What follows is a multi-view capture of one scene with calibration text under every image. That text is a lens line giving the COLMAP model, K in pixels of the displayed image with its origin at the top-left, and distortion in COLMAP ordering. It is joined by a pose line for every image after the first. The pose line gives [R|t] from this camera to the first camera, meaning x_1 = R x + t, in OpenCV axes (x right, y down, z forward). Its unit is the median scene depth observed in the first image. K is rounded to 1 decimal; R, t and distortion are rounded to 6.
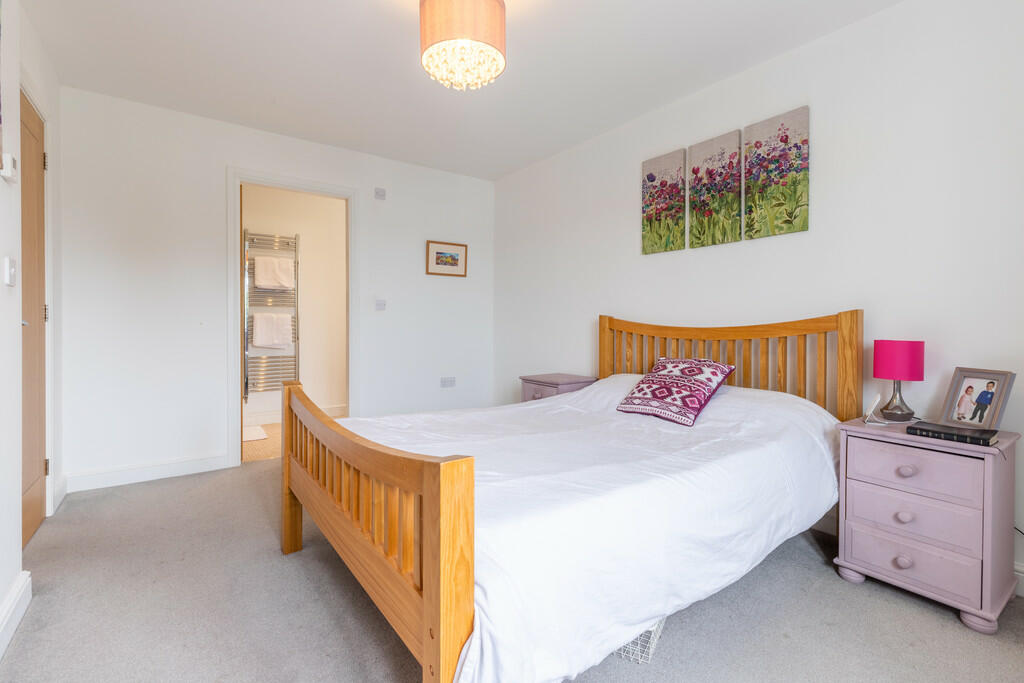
lens RADIAL K [[472.2, 0, 512.3], [0, 472.2, 330.9], [0, 0, 1]] dist [0.000713, -0.000288]
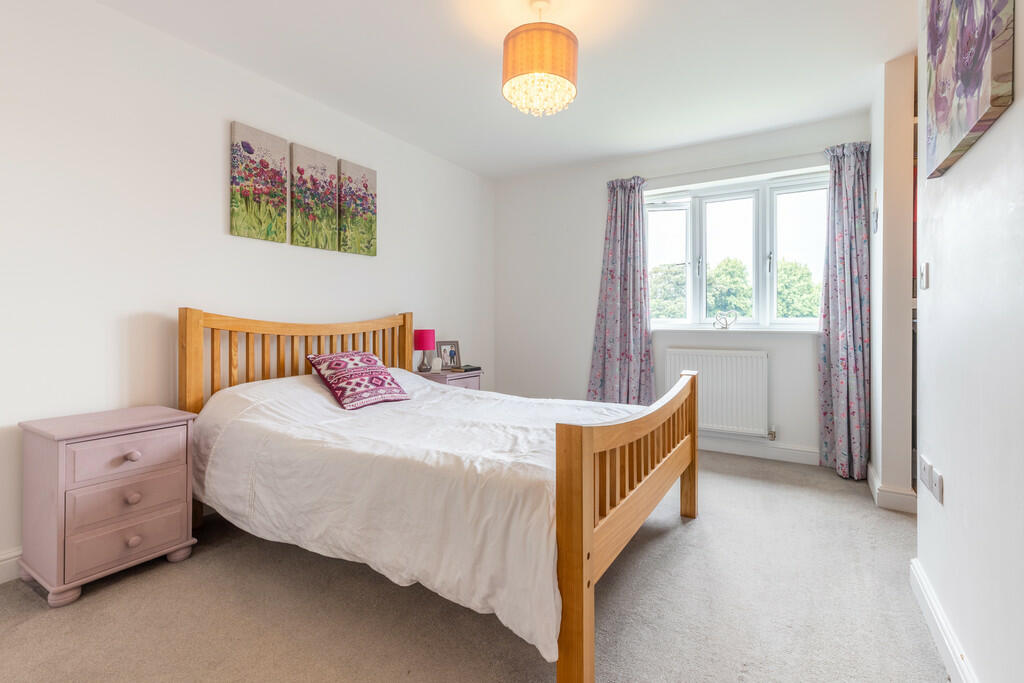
lens RADIAL K [[472.2, 0, 513.4], [0, 472.2, 322.3], [0, 0, 1]] dist [0.000713, -0.000288]
pose [[-0.389522, -0.013602, 0.920917, -0.751970], [0.001867, 0.999877, 0.015558, -0.026074], [-0.921015, 0.007779, -0.389449, 0.994165]]
